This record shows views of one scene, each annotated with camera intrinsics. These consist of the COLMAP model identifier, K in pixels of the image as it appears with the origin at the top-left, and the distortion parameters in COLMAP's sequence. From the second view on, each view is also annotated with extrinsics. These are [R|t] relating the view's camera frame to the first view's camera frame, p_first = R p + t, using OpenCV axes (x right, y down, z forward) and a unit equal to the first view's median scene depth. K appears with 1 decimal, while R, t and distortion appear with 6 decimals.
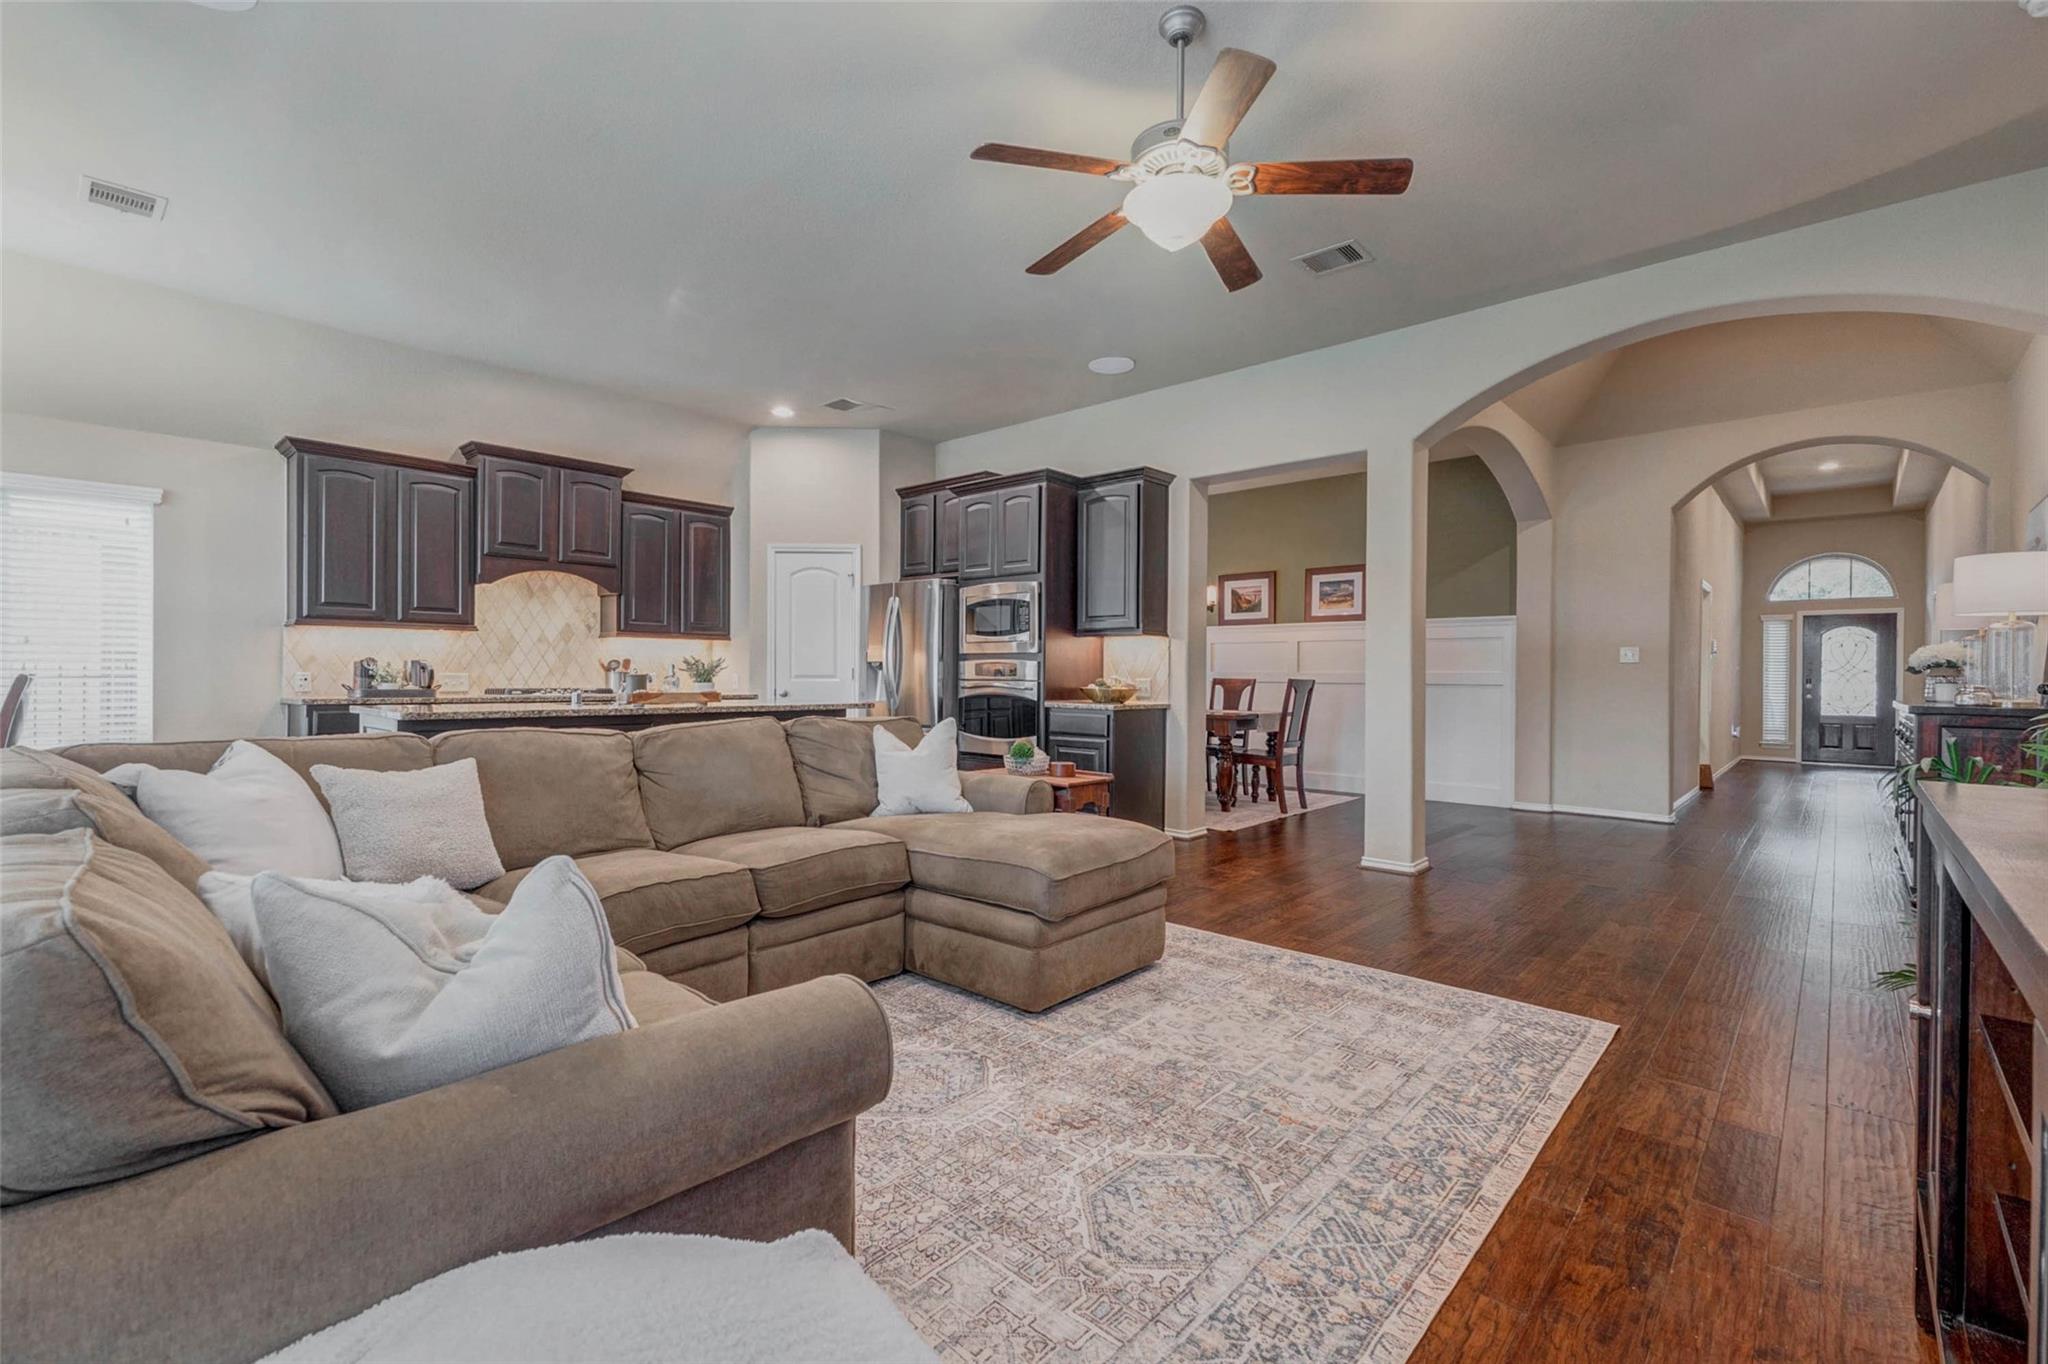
lens RADIAL K [[896.6, 0, 1029.5], [0, 896.6, 674.8], [0, 0, 1]] dist [0.012347, -0.001862]
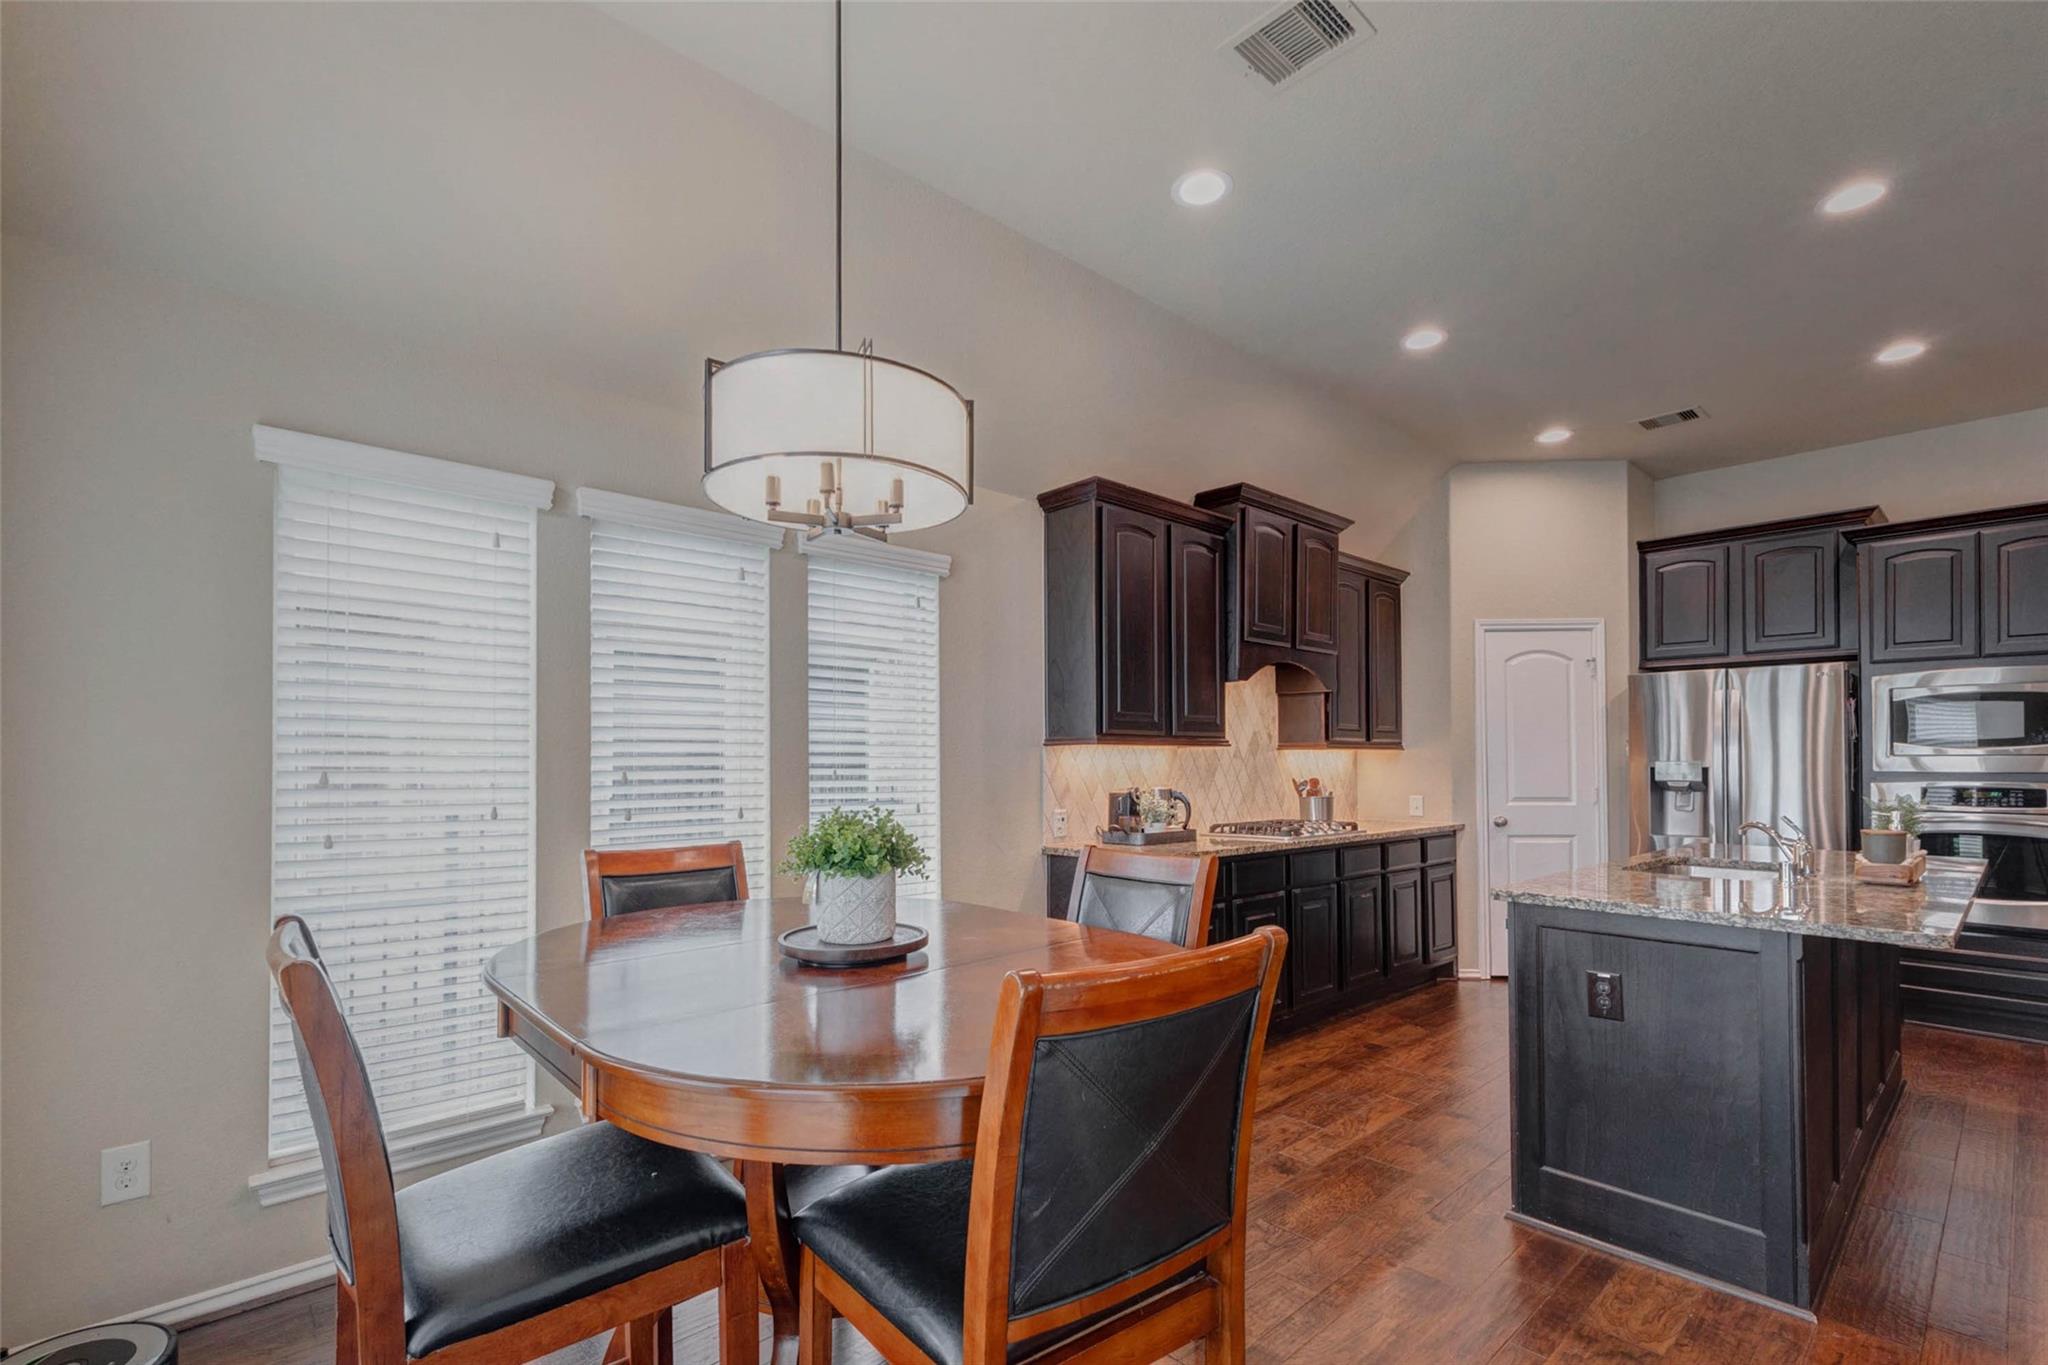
lens RADIAL K [[896.6, 0, 1015.1], [0, 896.6, 748.1], [0, 0, 1]] dist [0.012347, -0.001862]
pose [[0.995614, -0.008084, -0.093209, -0.693072], [0.006986, 0.999902, -0.012102, -0.038591], [0.093298, 0.011398, 0.995573, 0.257418]]
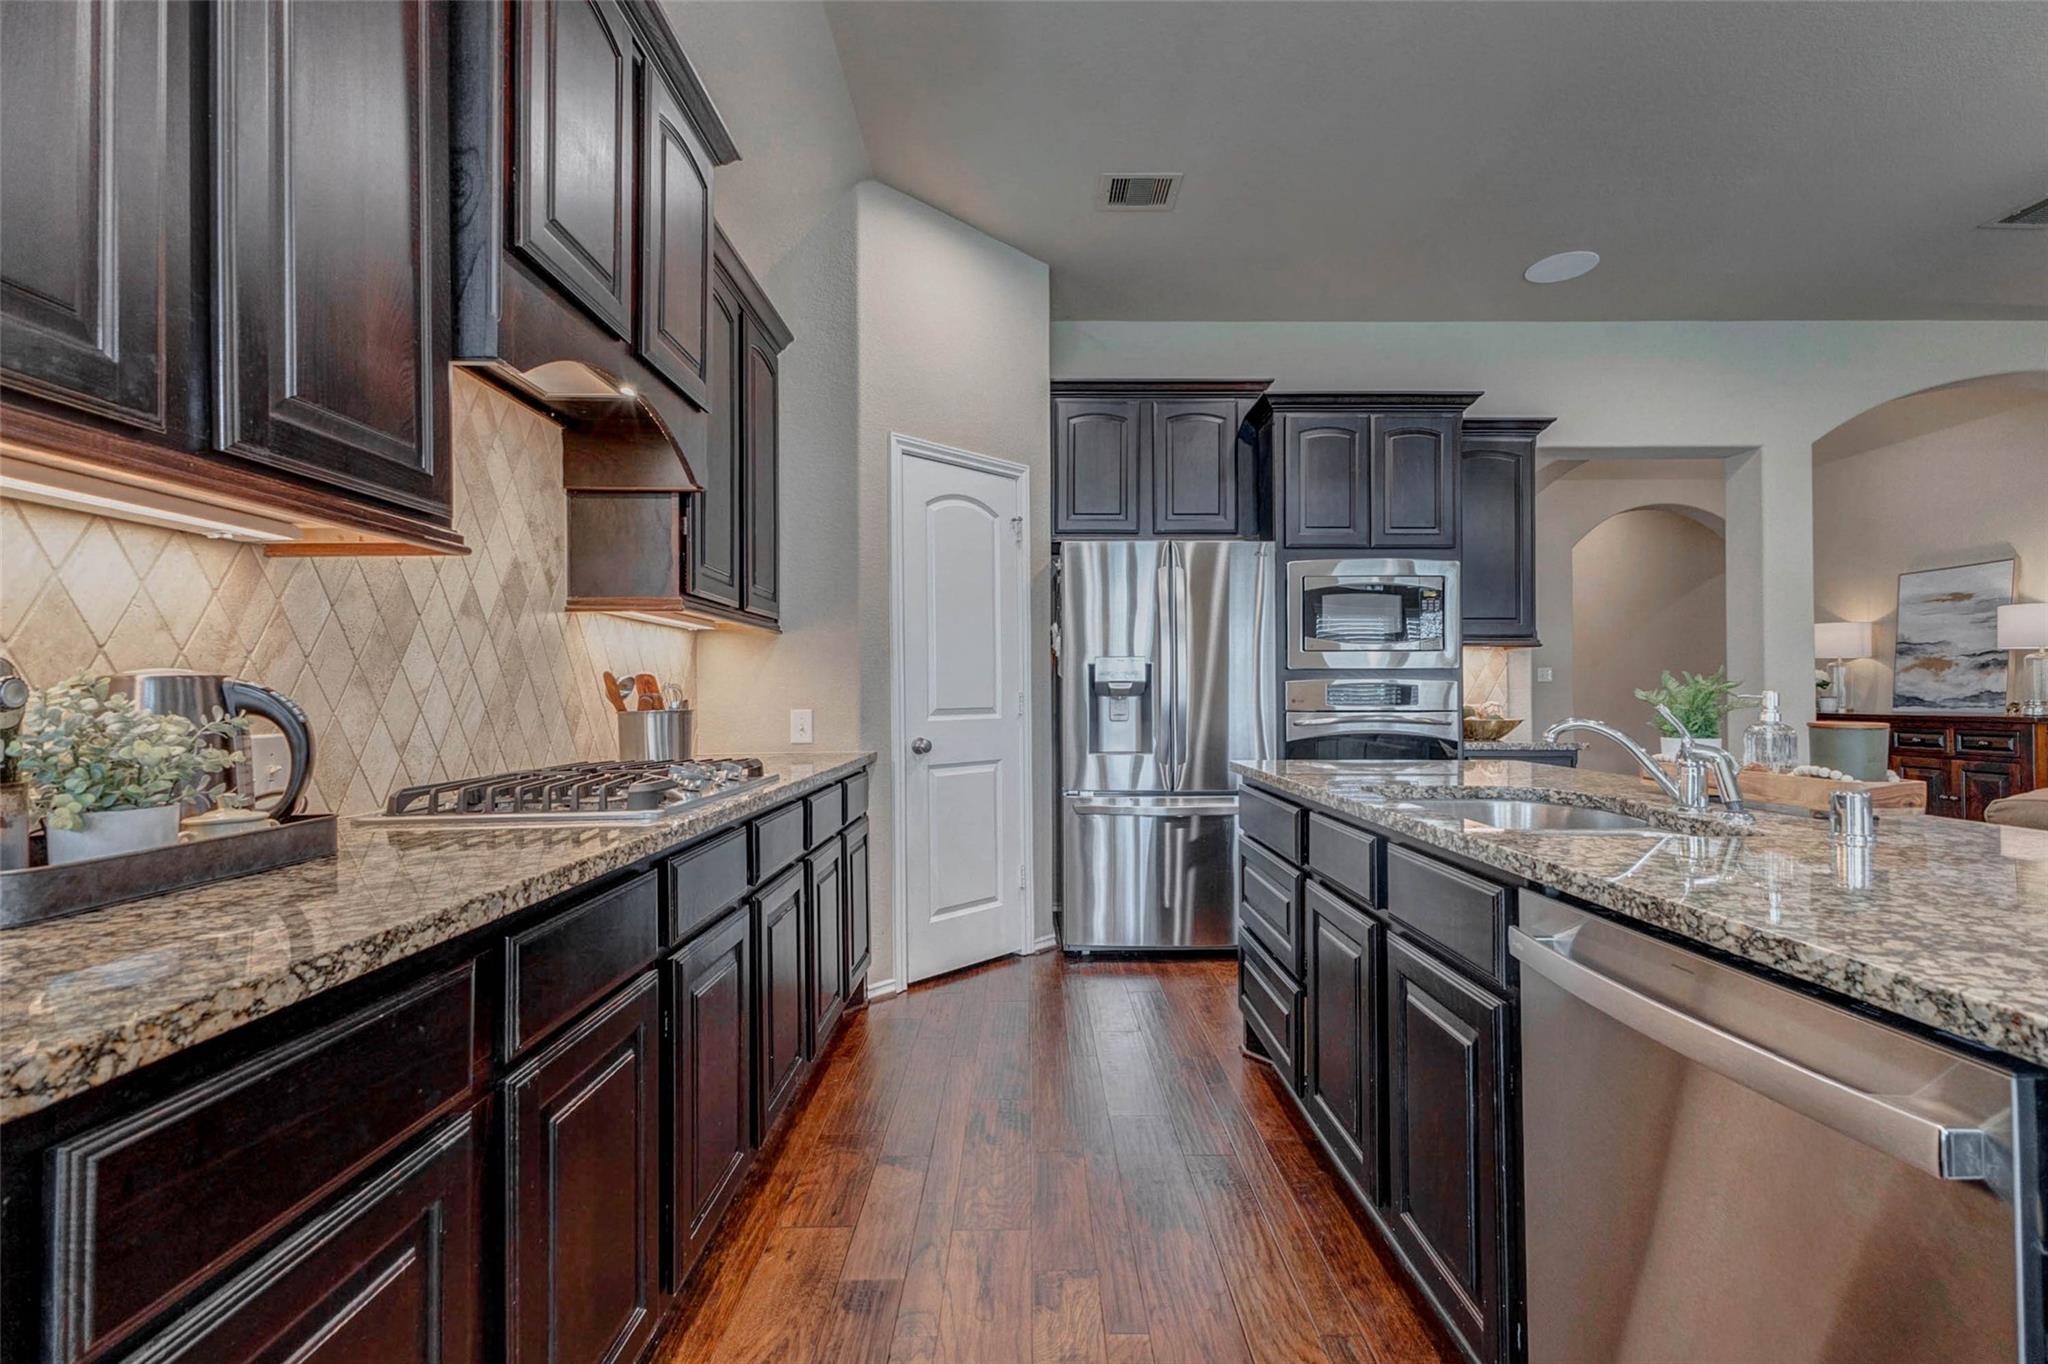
lens RADIAL K [[896.6, 0, 1036.4], [0, 896.6, 688.1], [0, 0, 1]] dist [0.012347, -0.001862]
pose [[0.730382, -0.004361, 0.683025, -0.643640], [0.006315, 0.999980, -0.000367, -0.011462], [-0.683010, 0.004581, 0.730394, 0.693434]]
